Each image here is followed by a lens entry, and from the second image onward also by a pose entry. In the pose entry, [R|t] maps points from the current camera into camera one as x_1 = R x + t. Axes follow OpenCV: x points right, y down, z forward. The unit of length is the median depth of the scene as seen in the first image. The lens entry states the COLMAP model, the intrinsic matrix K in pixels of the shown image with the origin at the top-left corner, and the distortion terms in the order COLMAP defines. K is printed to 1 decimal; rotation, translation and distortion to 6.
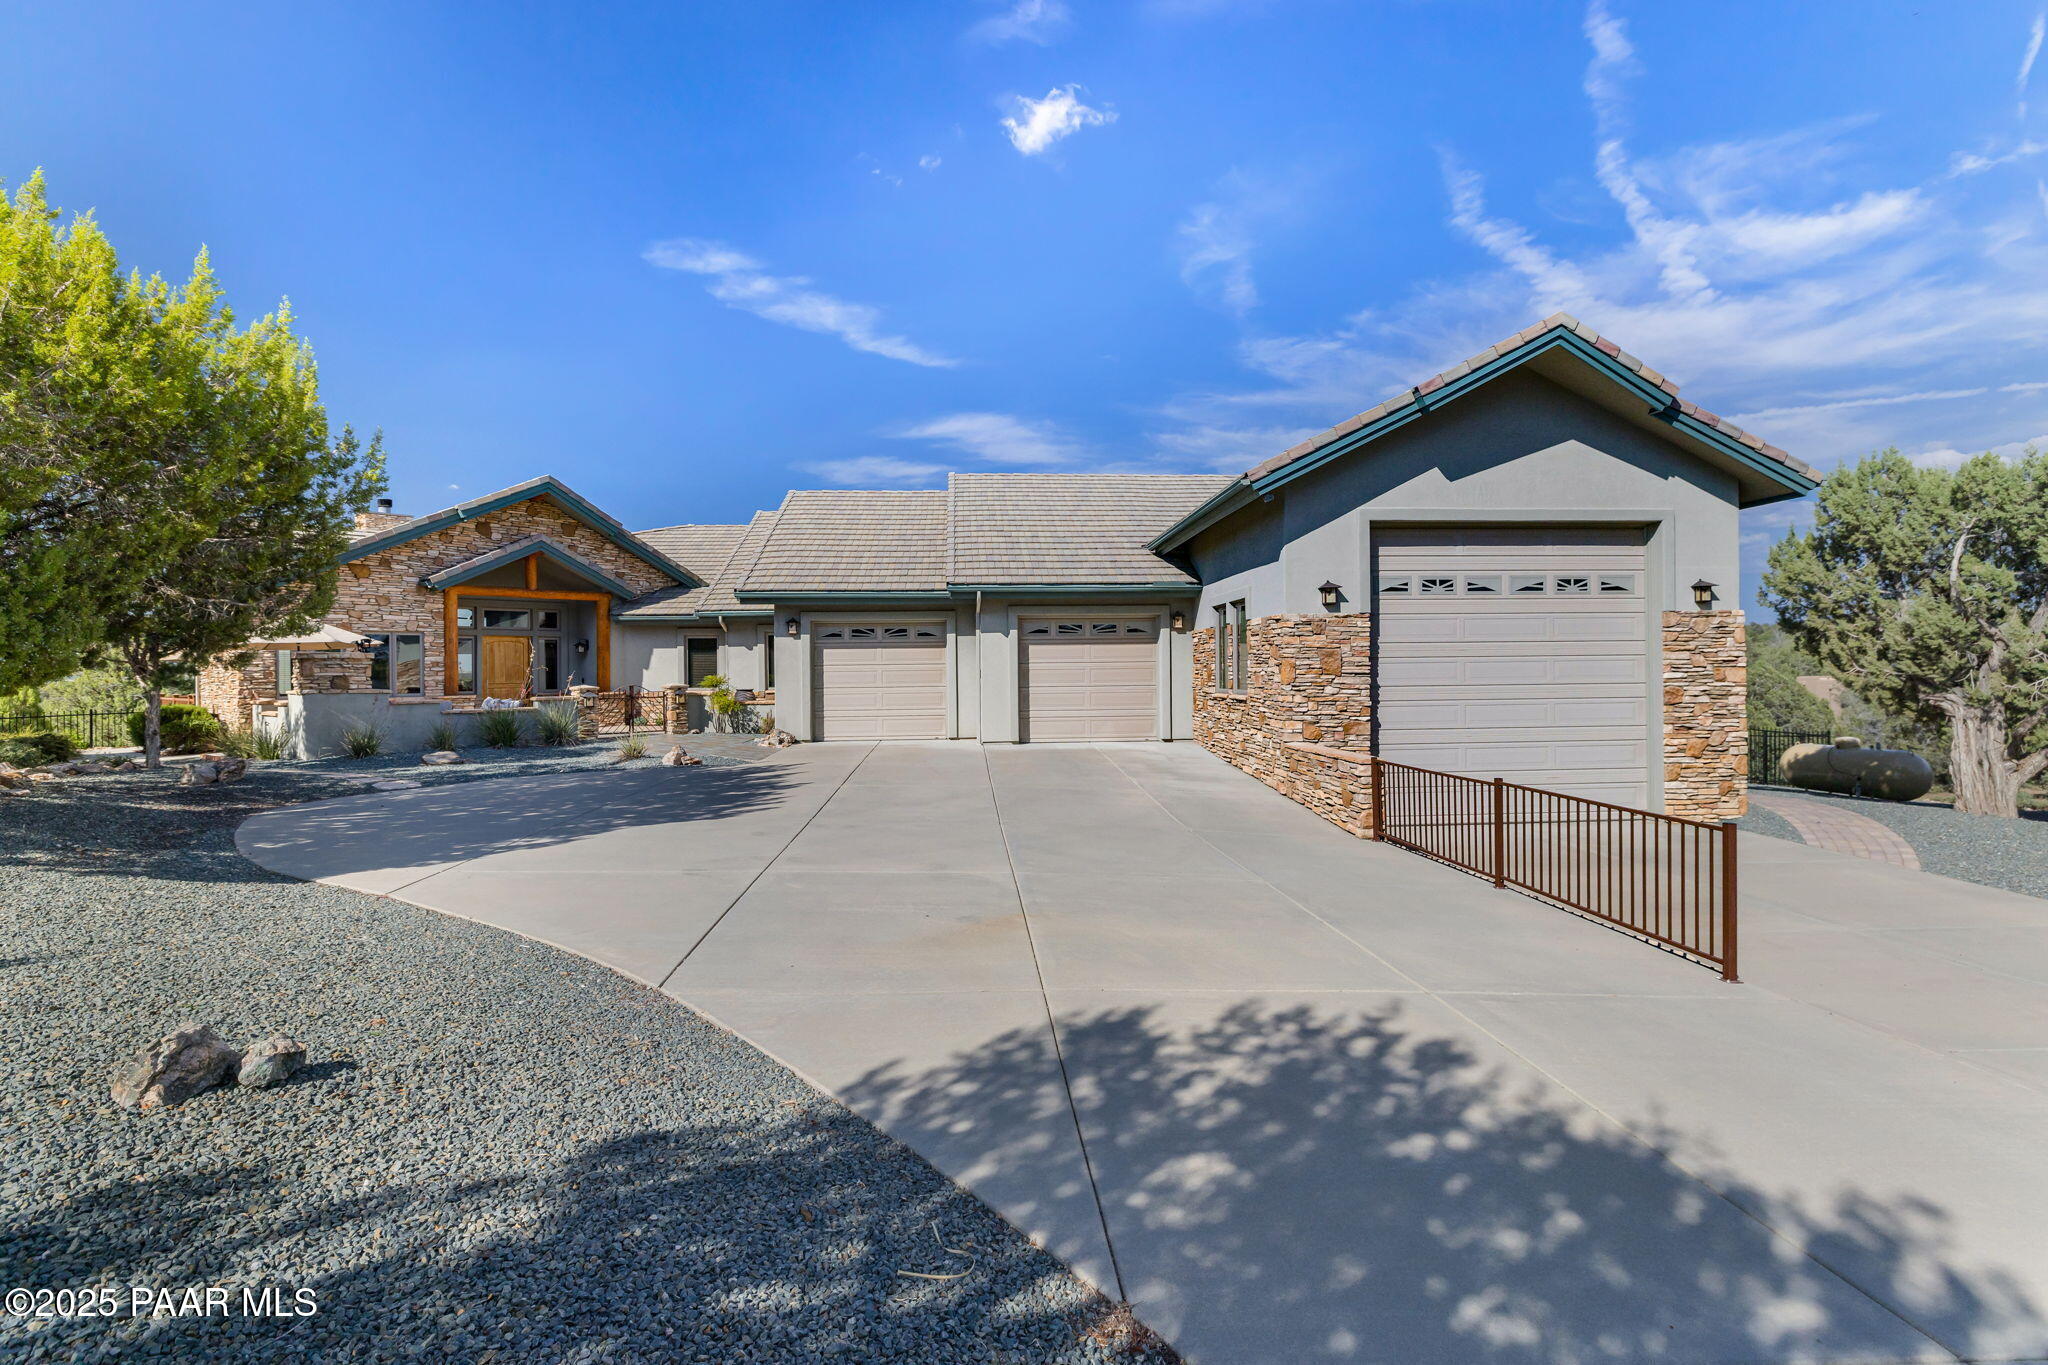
lens RADIAL K [[944.1, 0, 1027.9], [0, 944.1, 684.7], [0, 0, 1]] dist [-0.016371, 0.000713]
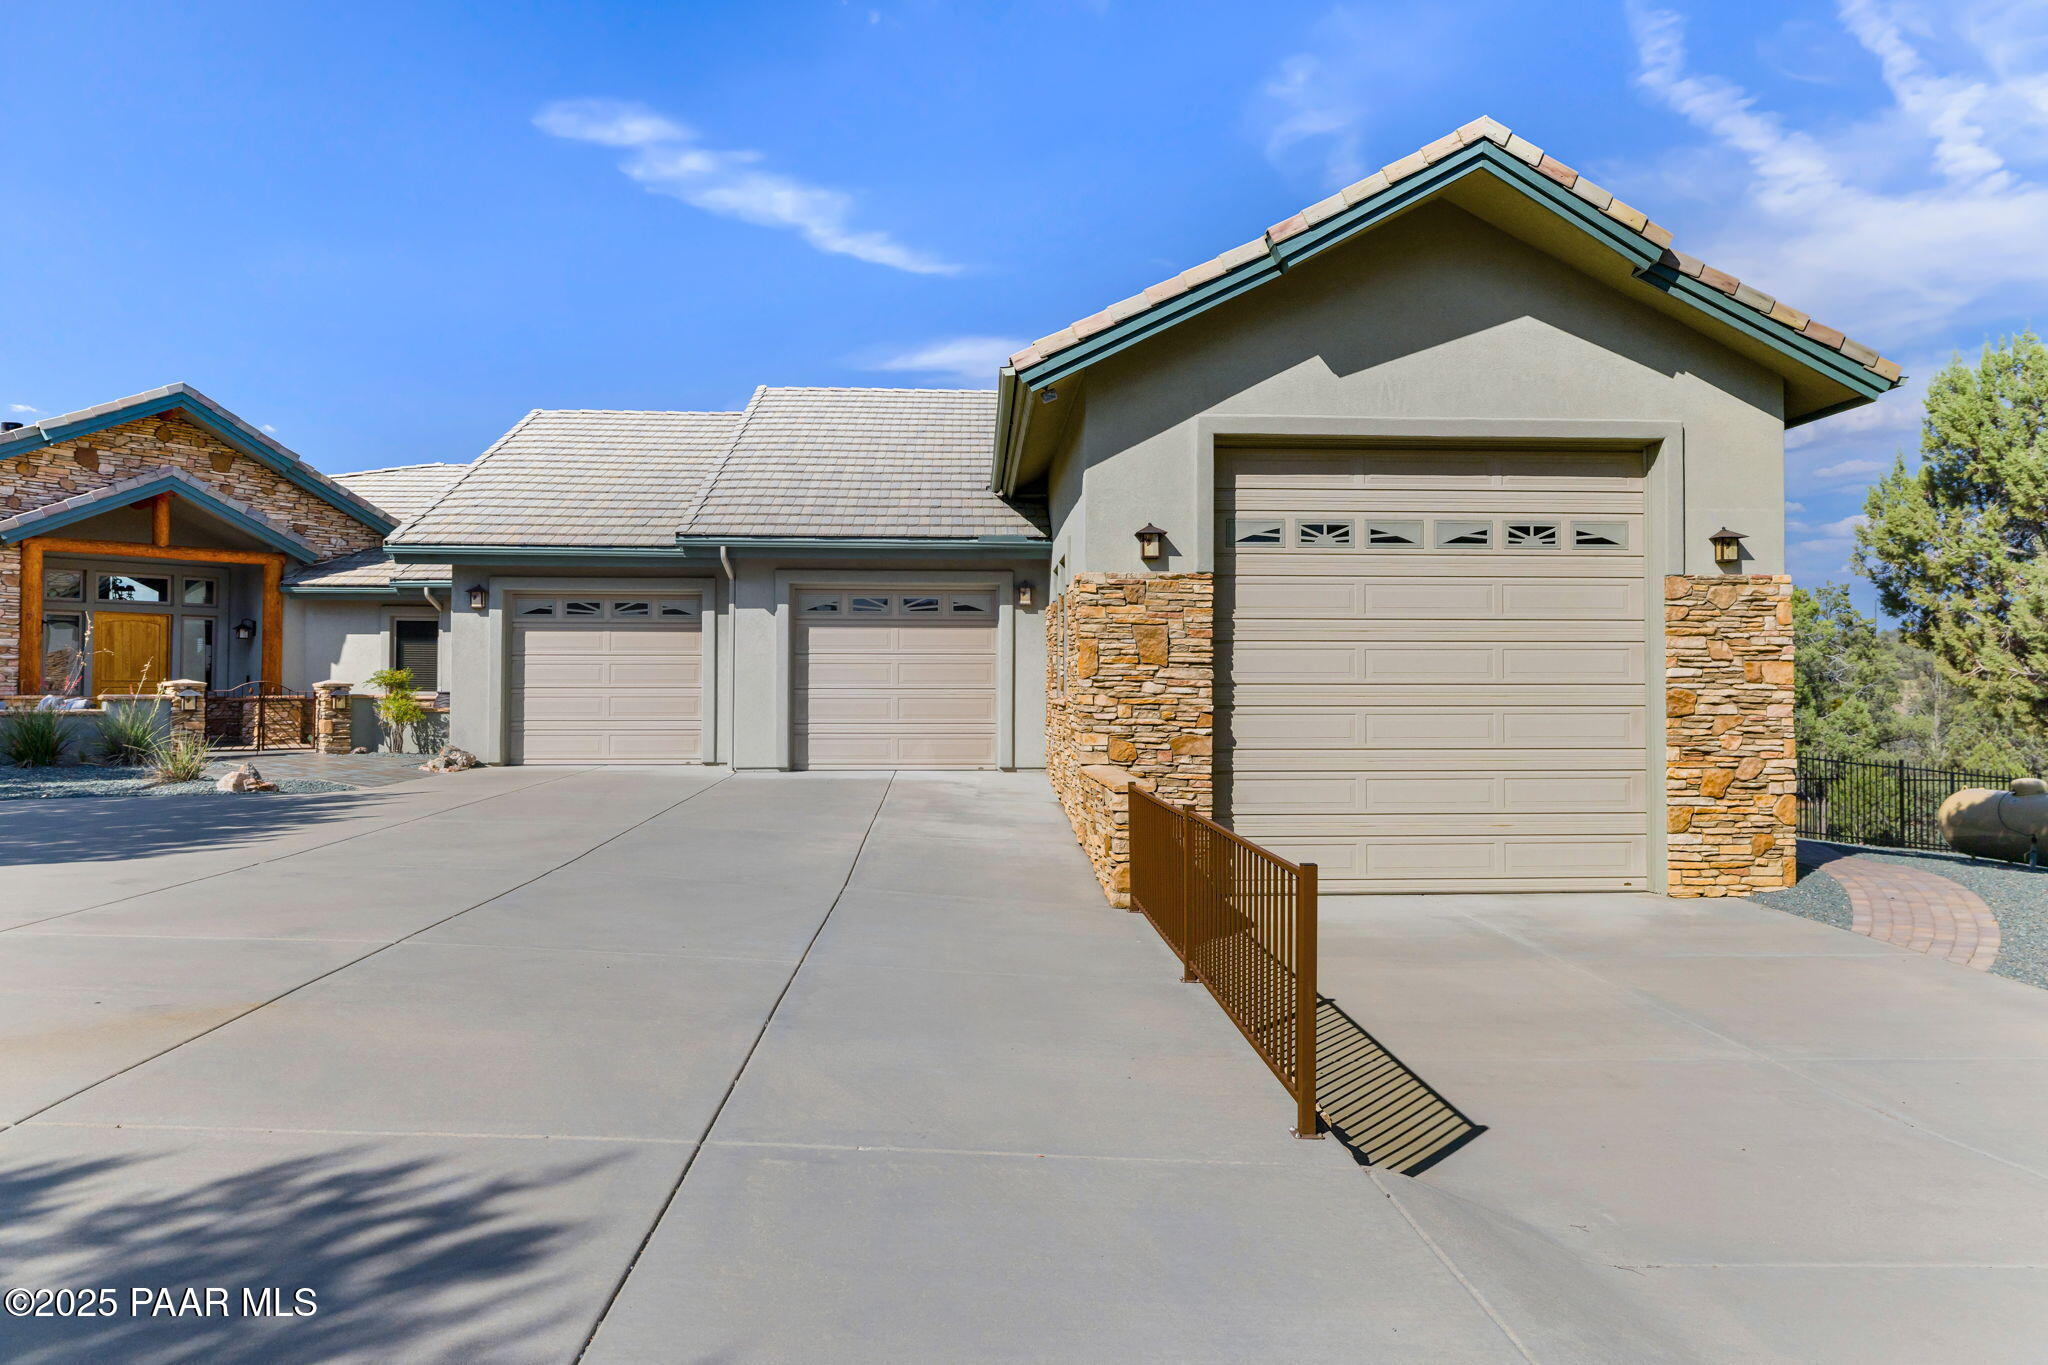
lens RADIAL K [[1310.3, 0, 1024.5], [0, 1310.3, 677.1], [0, 0, 1]] dist [-0.004870, -0.002610]
pose [[0.999847, 0.013028, -0.011699, 0.233996], [-0.013327, 0.999578, -0.025825, 0.022940], [0.011358, 0.025977, 0.999598, 0.073174]]
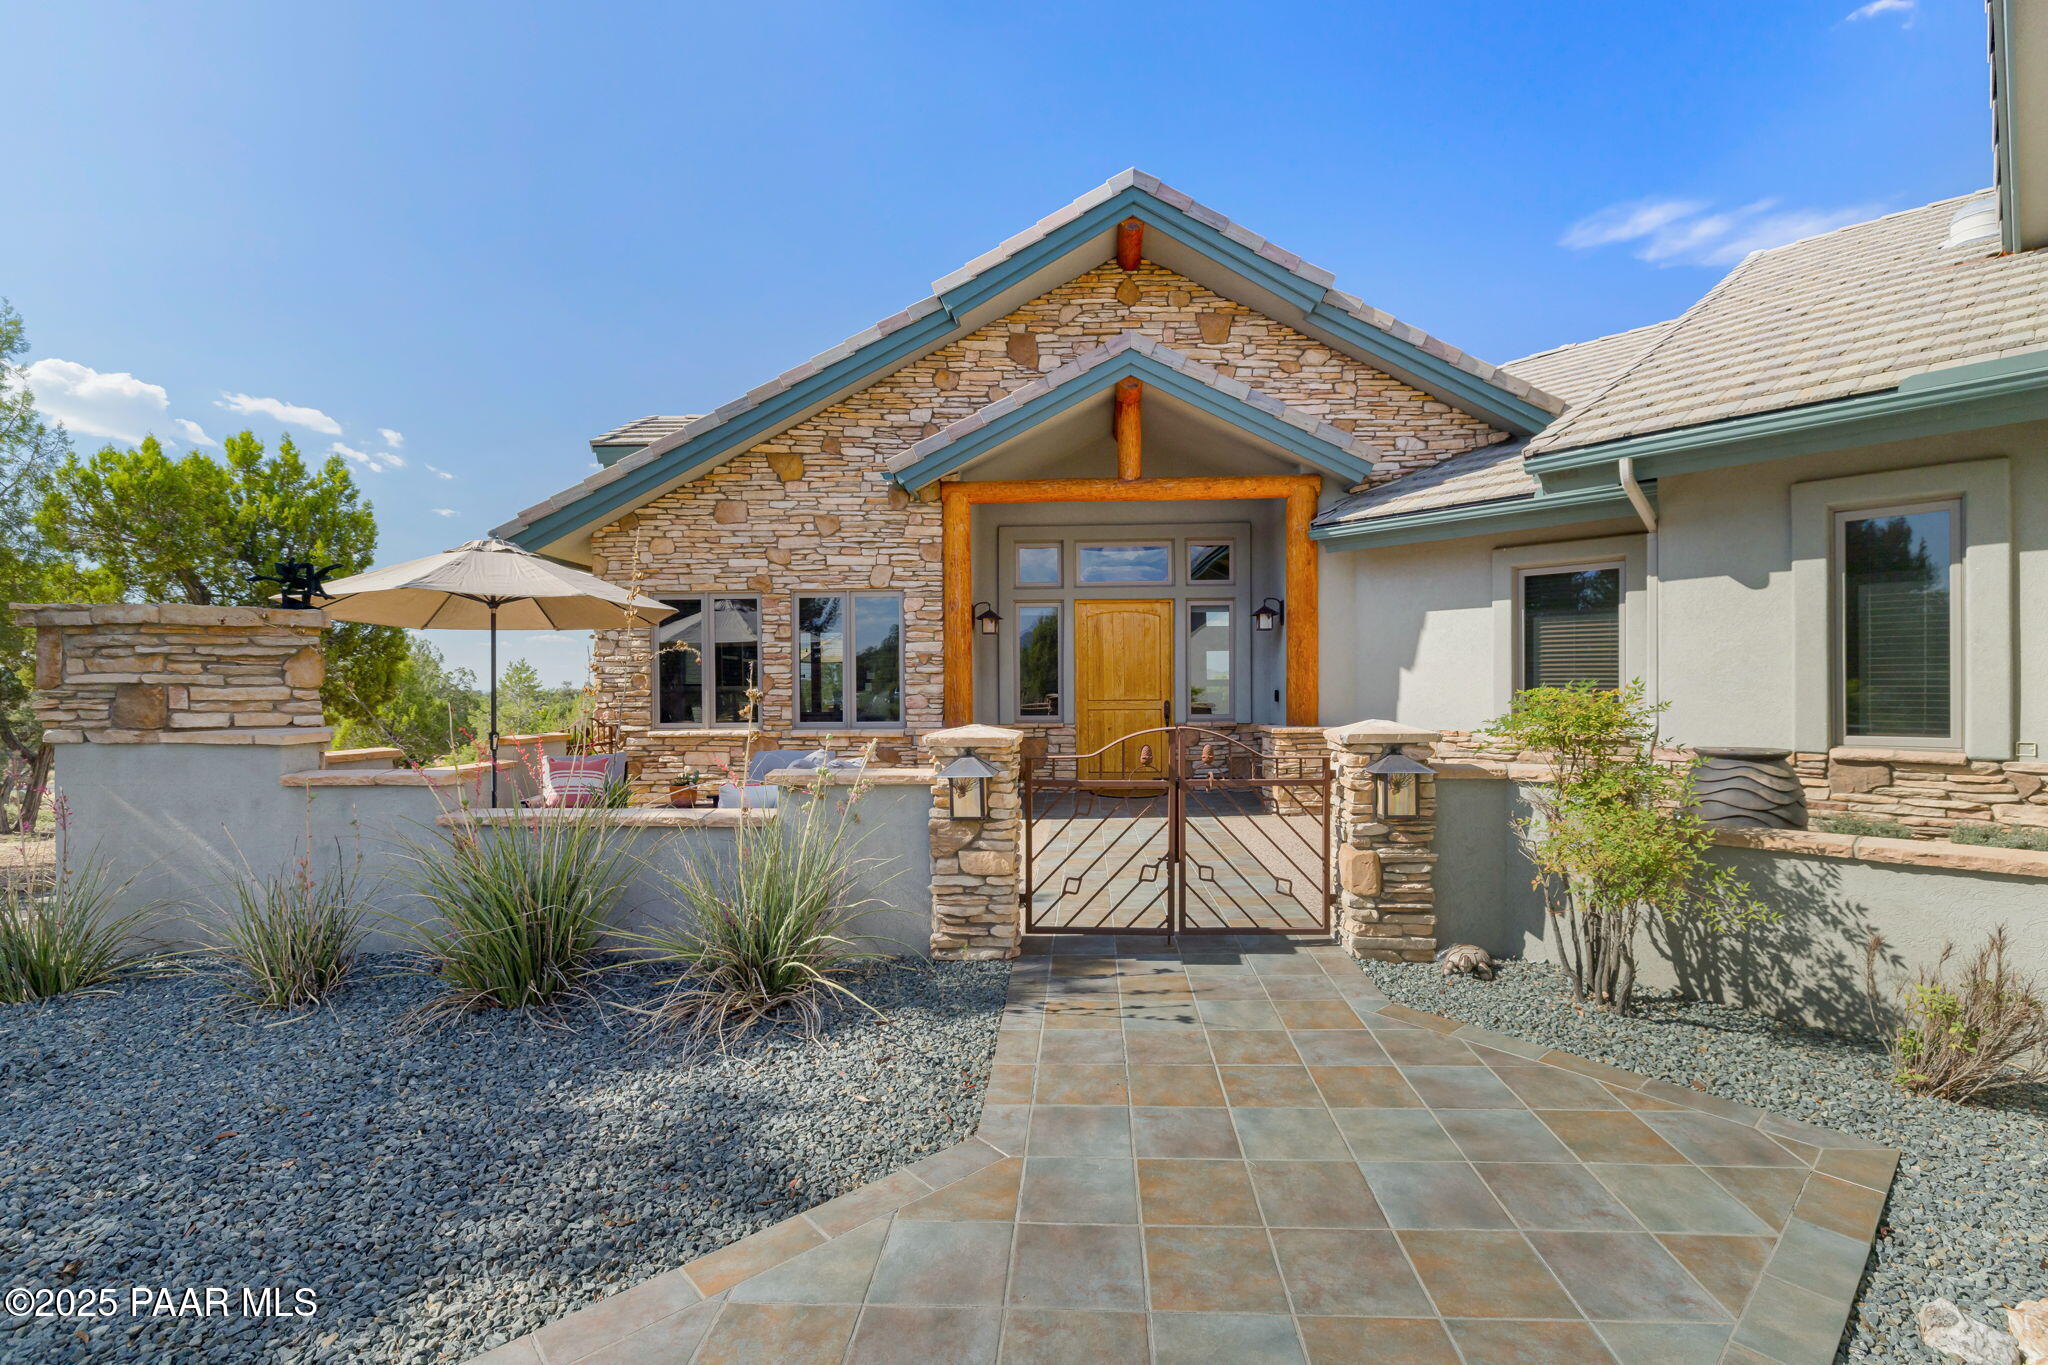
lens RADIAL K [[954.3, 0, 1028.9], [0, 954.3, 689.4], [0, 0, 1]] dist [-0.008481, 0.000147]
pose [[0.626573, 0.007577, -0.779326, -0.409028], [-0.009615, 0.999952, 0.001993, -0.014216], [0.779304, 0.006244, 0.626615, 1.290786]]
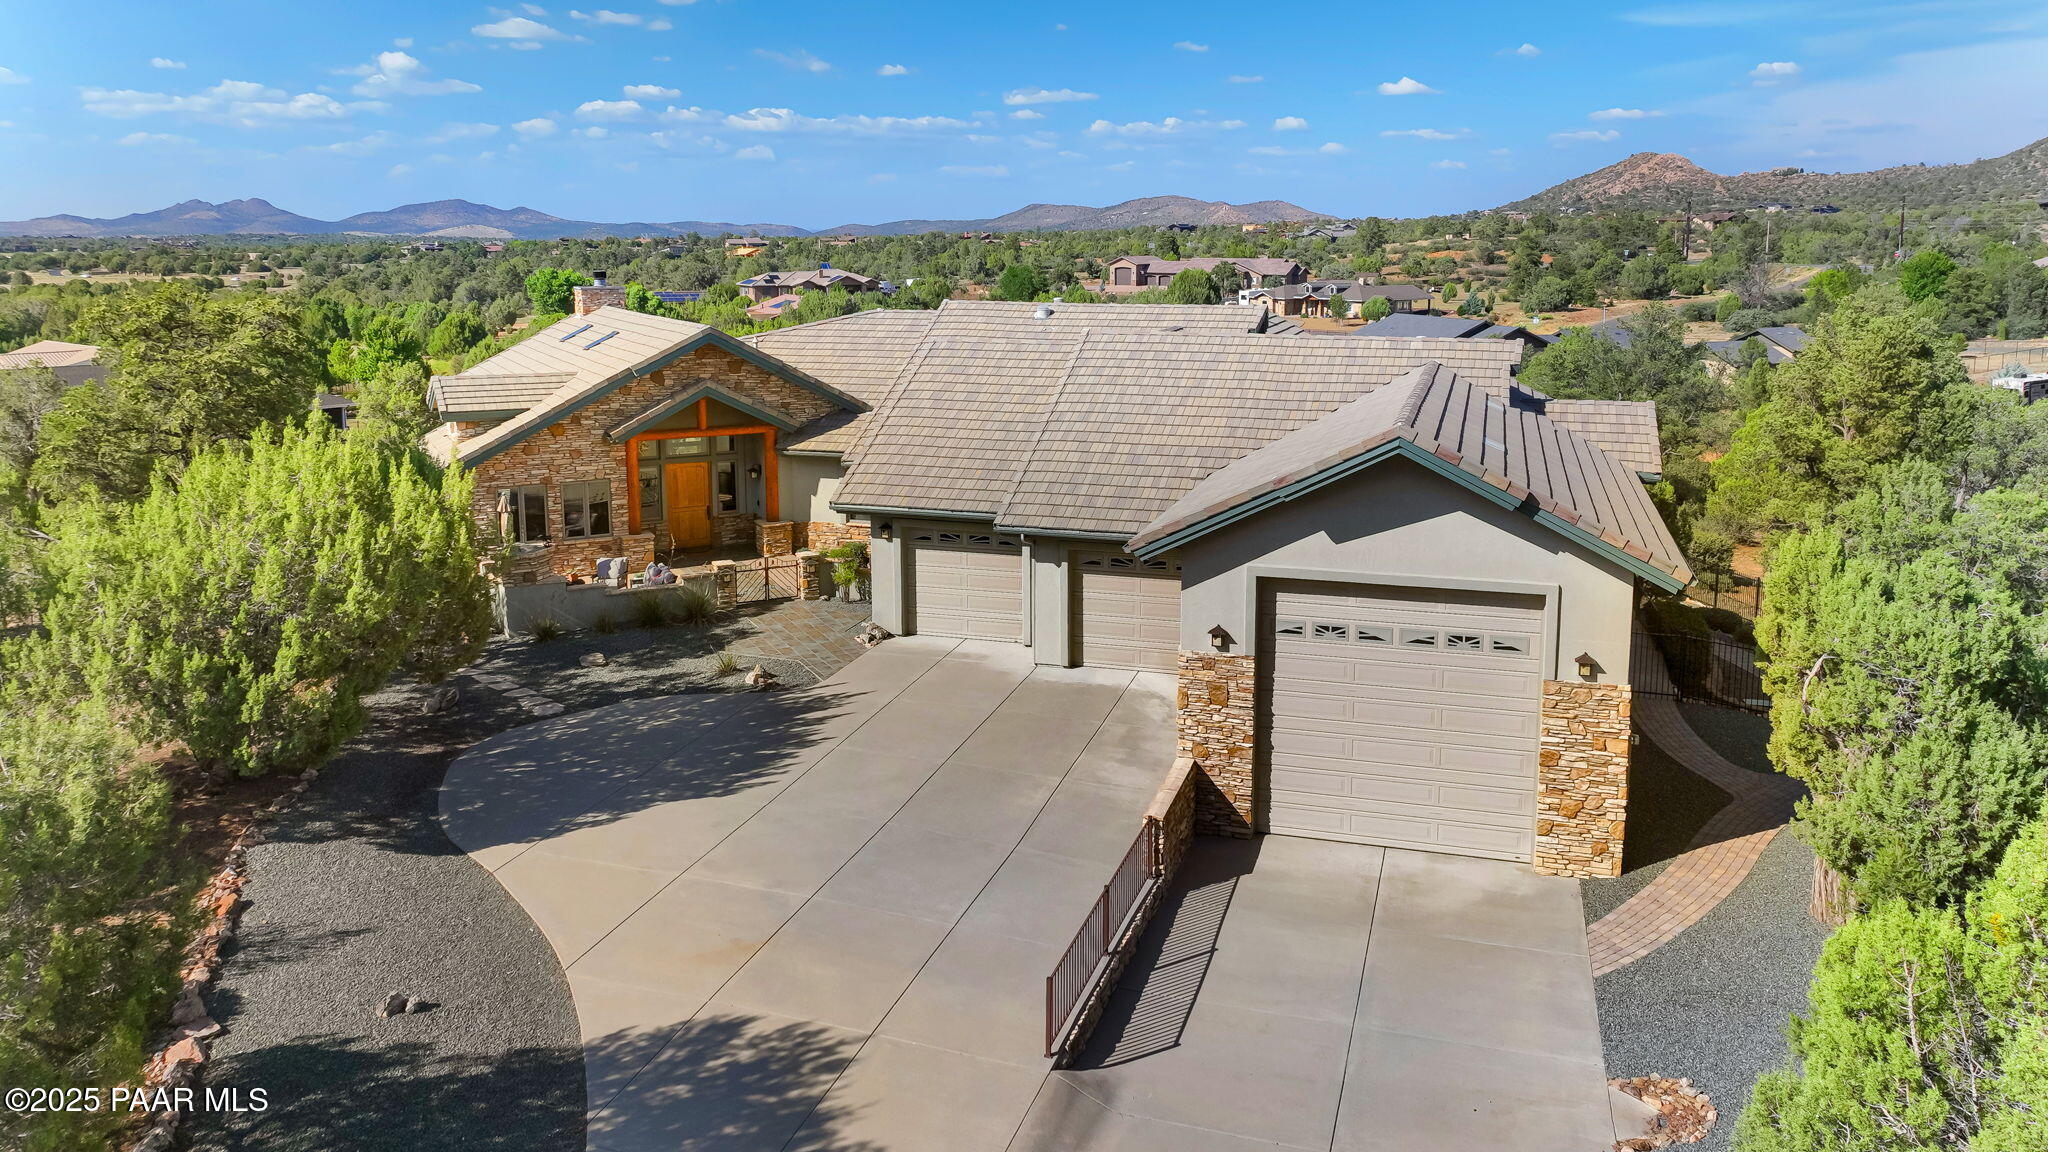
lens RADIAL K [[1429.4, 0, 1030.9], [0, 1429.4, 481.8], [0, 0, 1]] dist [0.004031, 0.013149]
pose [[0.936099, 0.059406, -0.346685, 0.672176], [-0.008407, 0.989132, 0.146793, -0.516095], [0.351637, -0.134498, 0.926424, -0.636110]]
